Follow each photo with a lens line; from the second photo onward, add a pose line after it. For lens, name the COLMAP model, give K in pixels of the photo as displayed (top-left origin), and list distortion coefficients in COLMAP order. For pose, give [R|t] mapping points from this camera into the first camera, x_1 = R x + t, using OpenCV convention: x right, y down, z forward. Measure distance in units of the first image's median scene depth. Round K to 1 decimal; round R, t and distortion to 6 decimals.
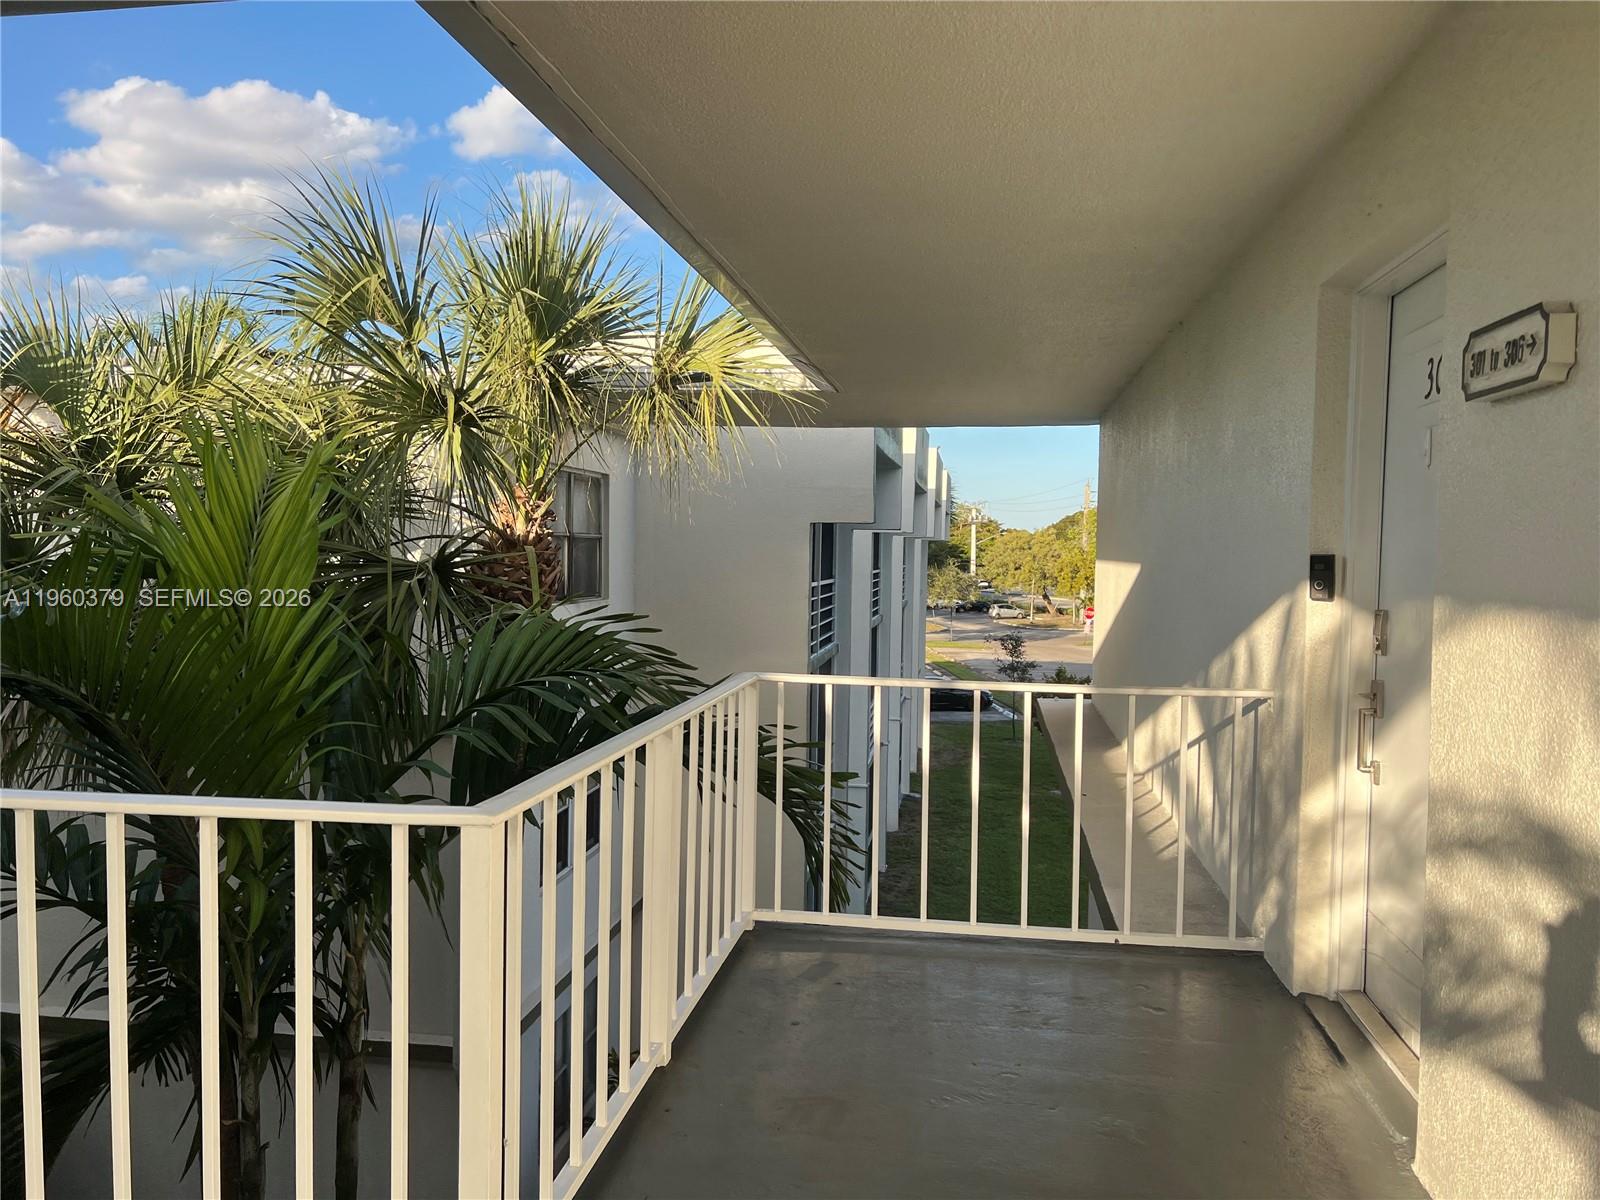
lens RADIAL K [[1213.2, 0, 800.0], [0, 1213.2, 600.0], [0, 0, 1]] dist [0.034959, -0.000329]
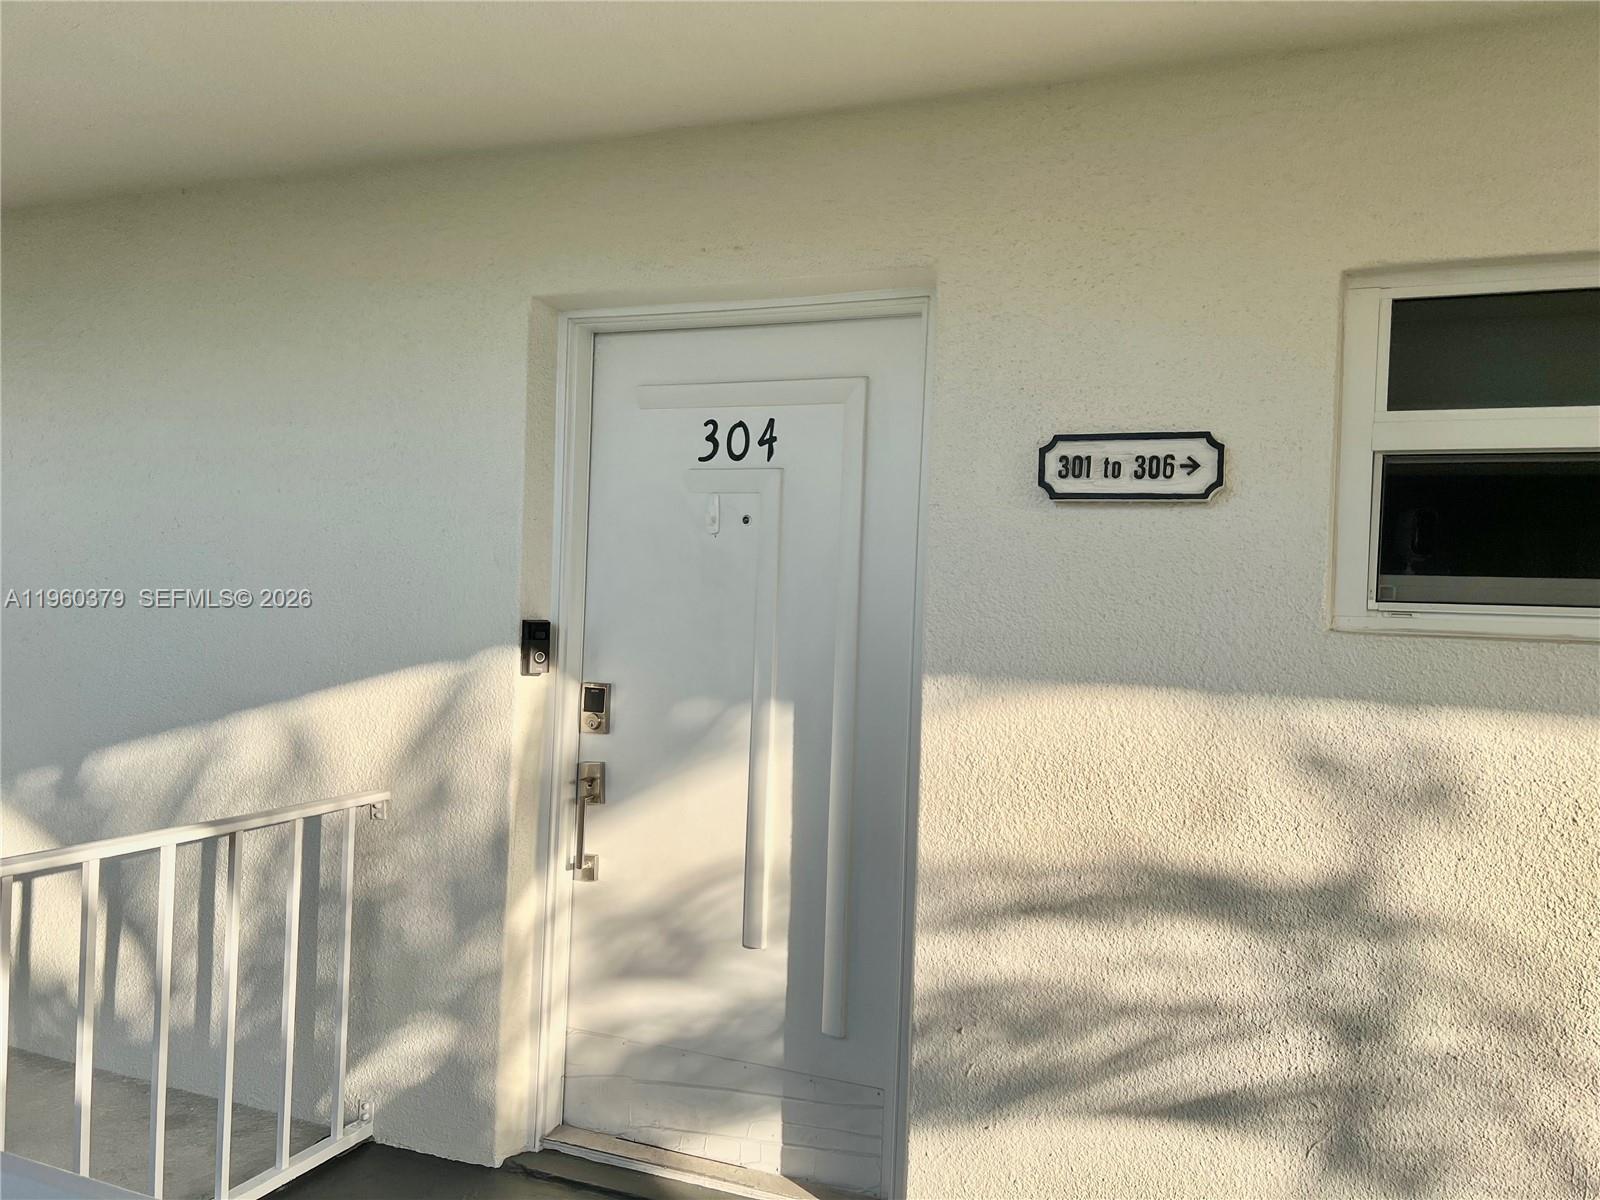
lens RADIAL K [[1213.2, 0, 800.0], [0, 1213.2, 600.0], [0, 0, 1]] dist [0.034959, -0.000329]
pose [[0.242831, -0.011553, 0.970000, -0.340849], [0.008043, 0.999919, 0.009896, -0.059226], [-0.970035, 0.005399, 0.242904, 0.640884]]
